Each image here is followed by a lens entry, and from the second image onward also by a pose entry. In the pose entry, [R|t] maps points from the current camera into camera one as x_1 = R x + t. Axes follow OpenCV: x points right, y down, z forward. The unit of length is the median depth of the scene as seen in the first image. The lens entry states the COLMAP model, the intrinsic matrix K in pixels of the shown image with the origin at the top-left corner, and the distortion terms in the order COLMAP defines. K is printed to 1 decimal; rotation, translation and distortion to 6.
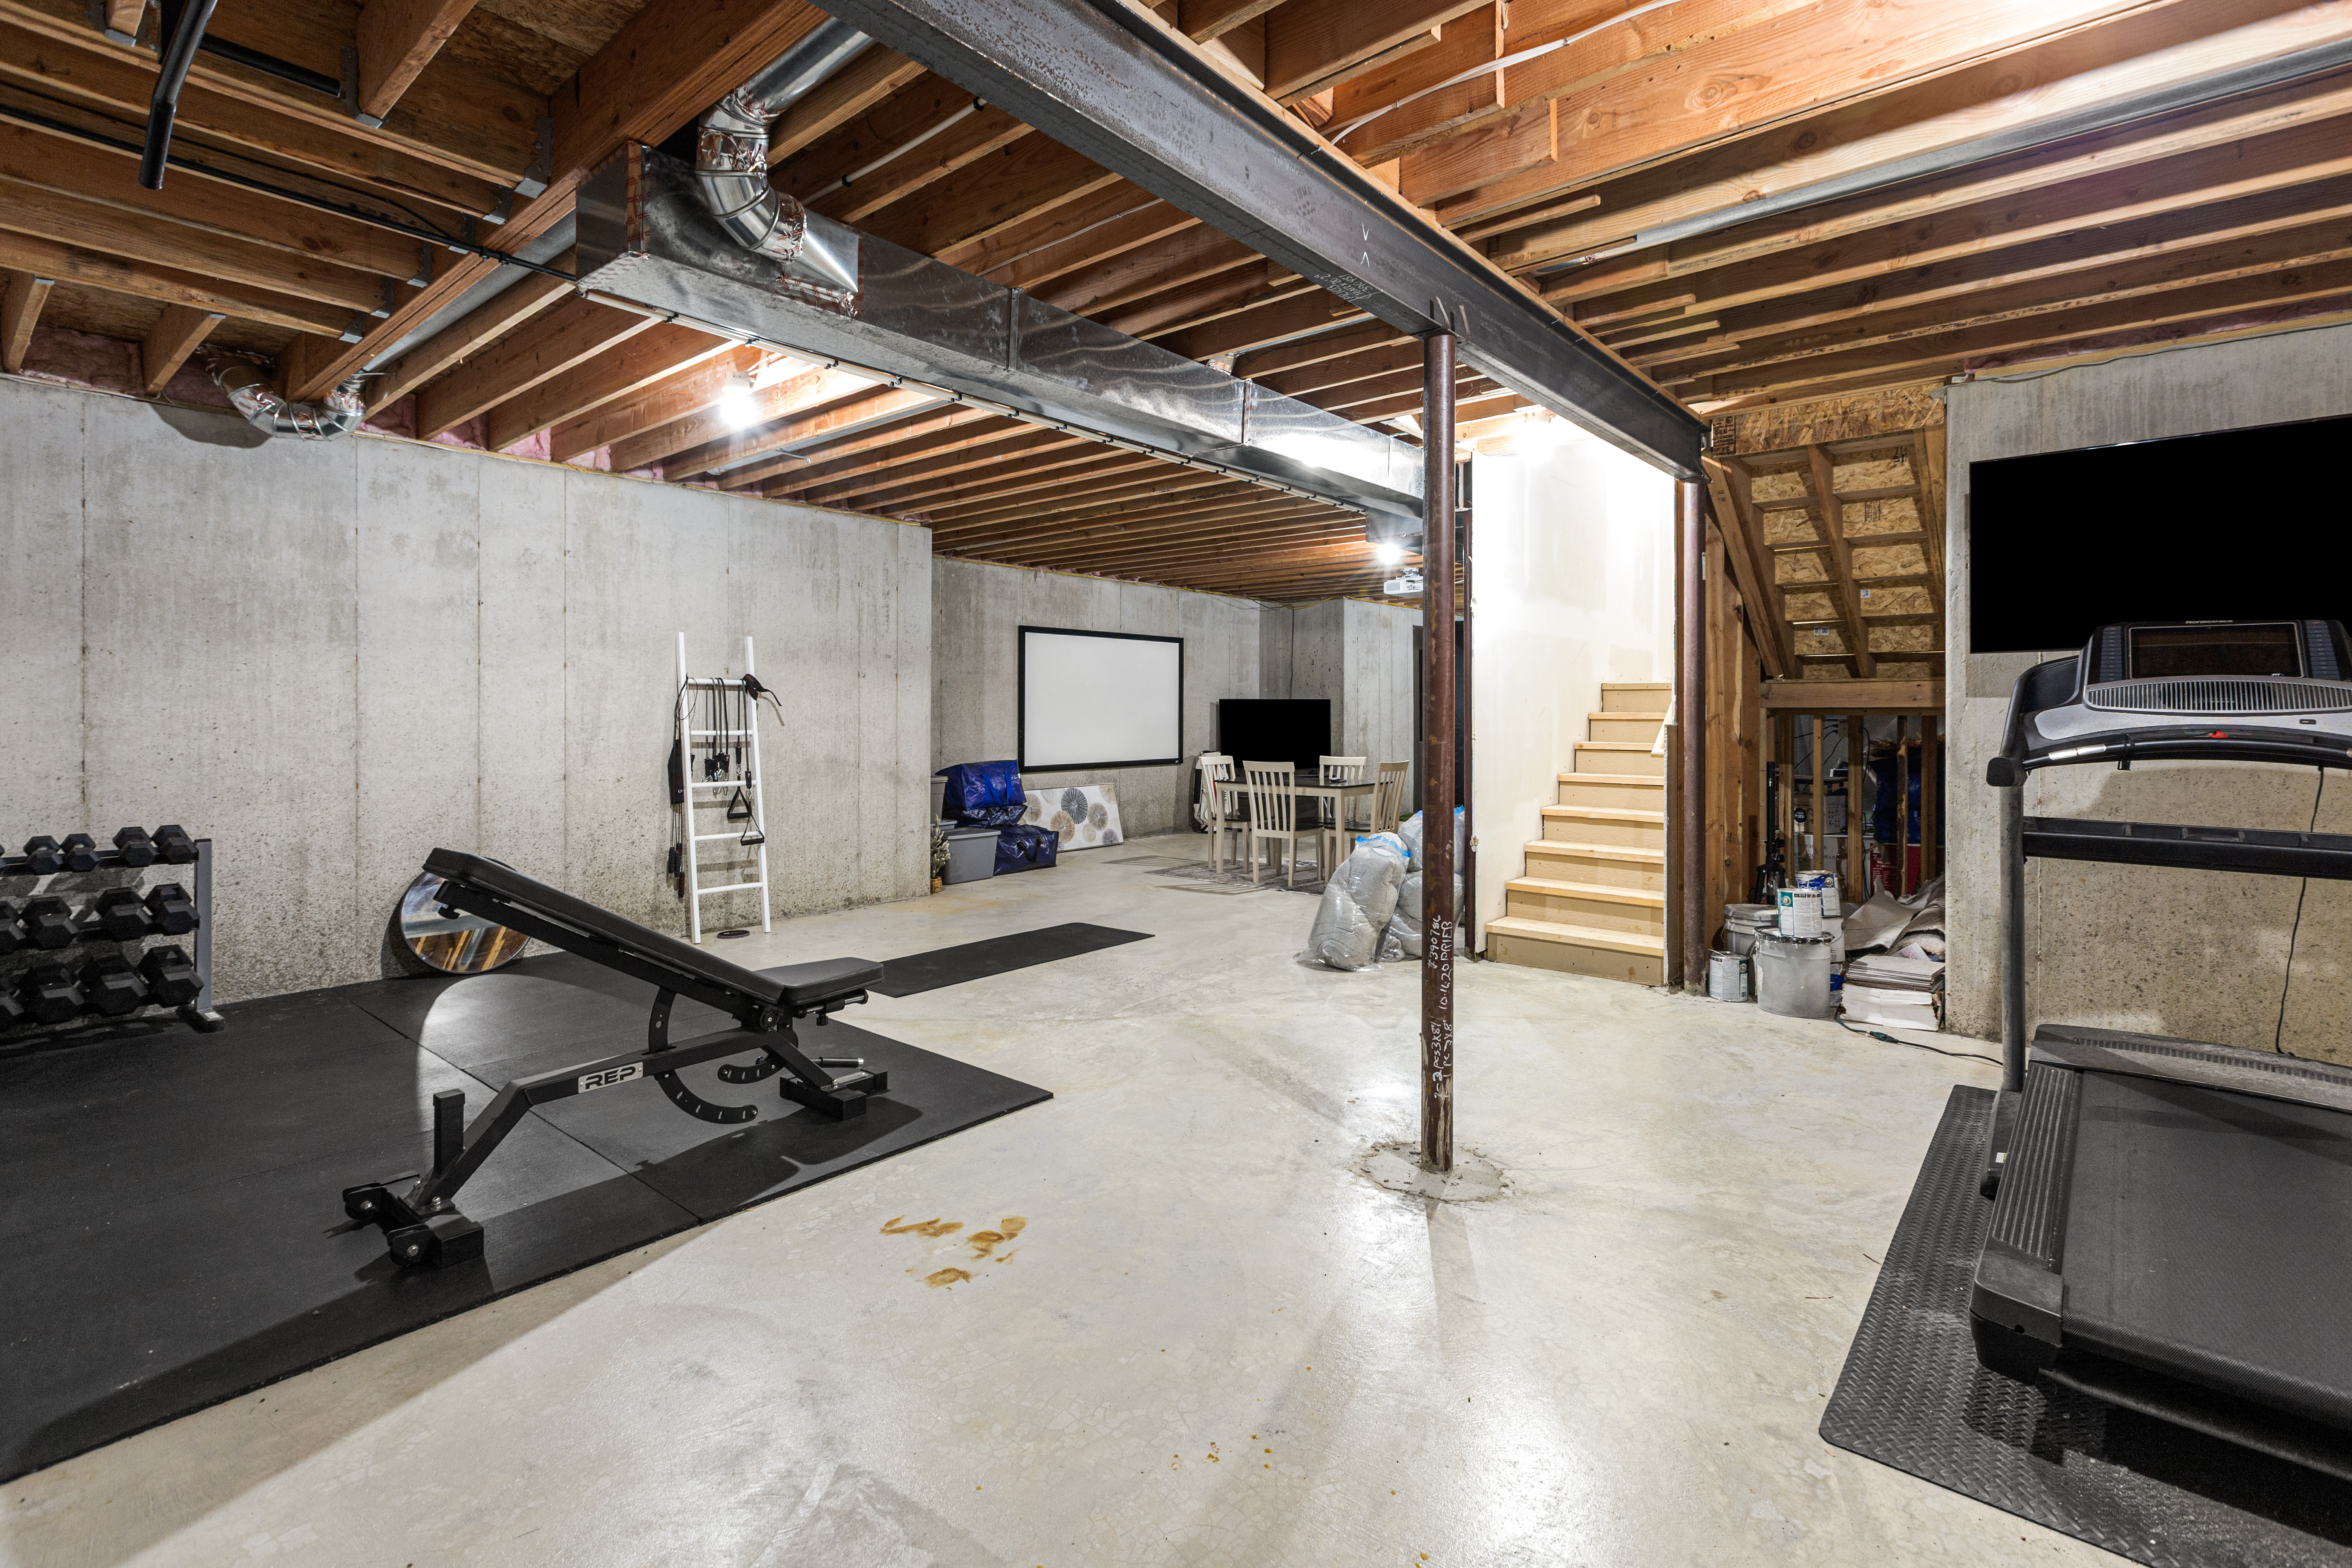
lens RADIAL K [[1083.9, 0, 1178.8], [0, 1083.9, 753.7], [0, 0, 1]] dist [-0.014255, 0.000115]
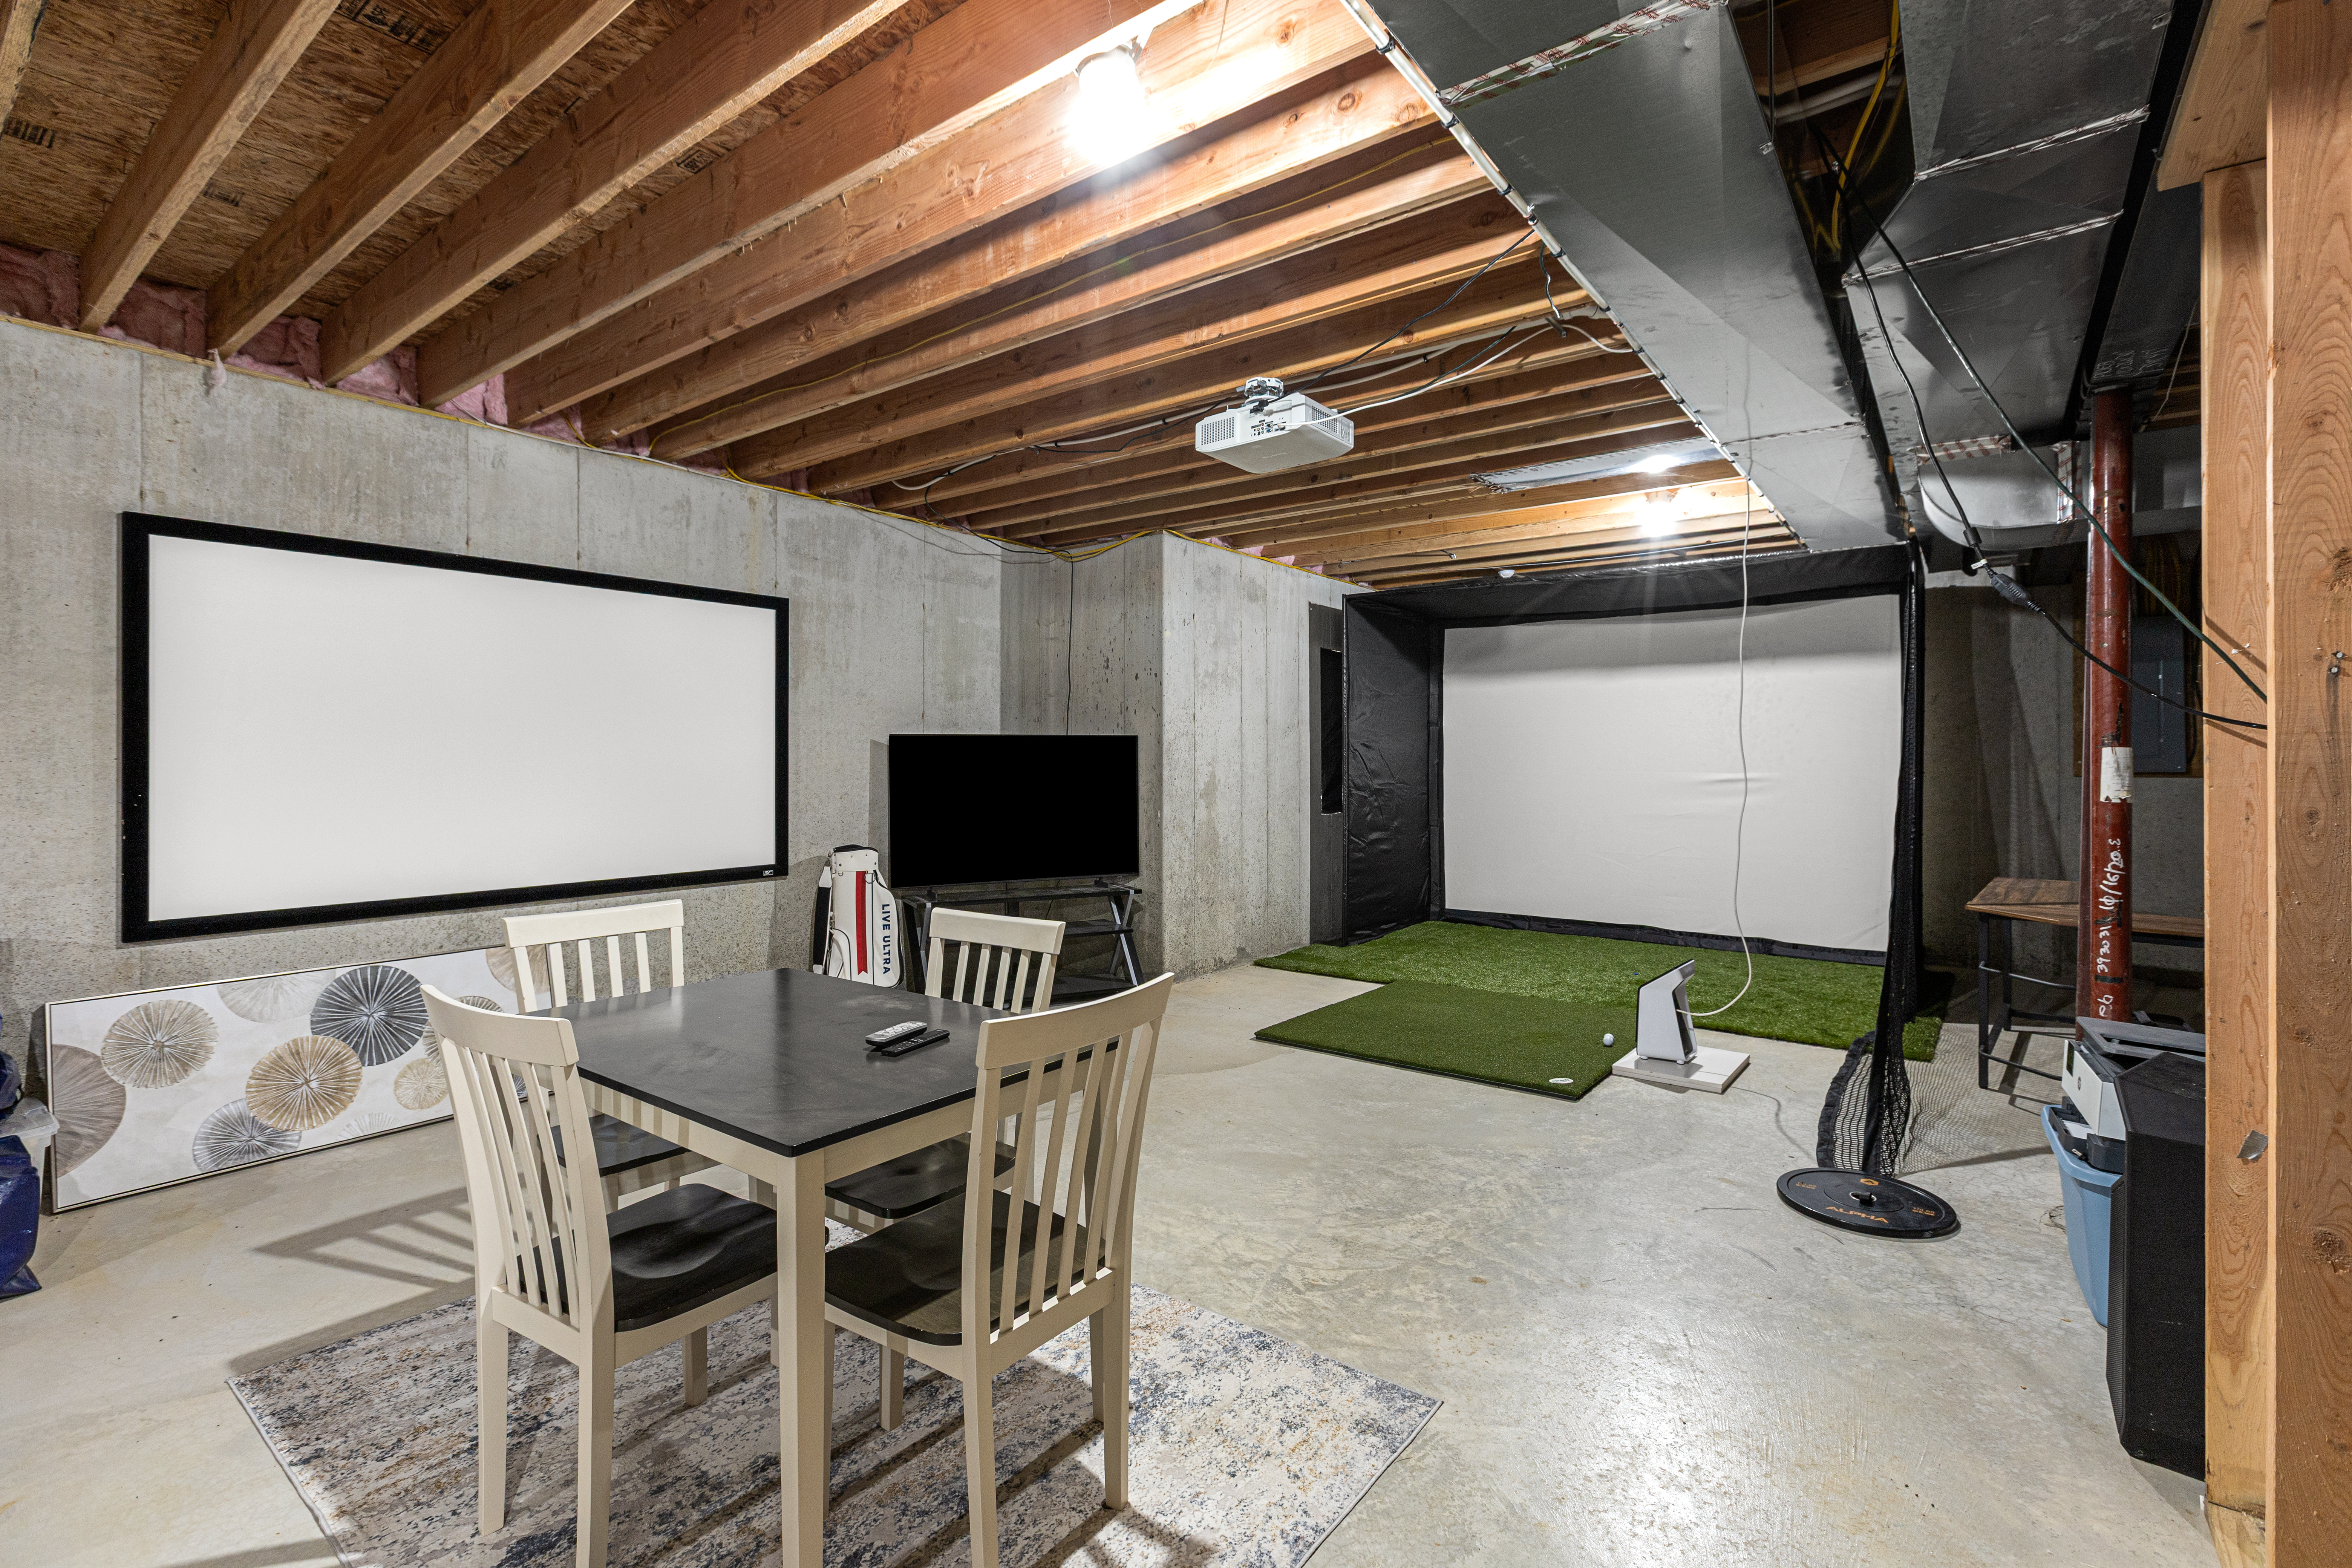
lens RADIAL K [[1083.9, 0, 1178.8], [0, 1083.9, 753.7], [0, 0, 1]] dist [-0.014255, 0.000115]
pose [[0.998549, -0.001626, 0.053824, 0.132676], [0.003969, 0.999048, -0.043453, -0.020175], [-0.053702, 0.043603, 0.997605, 0.505027]]
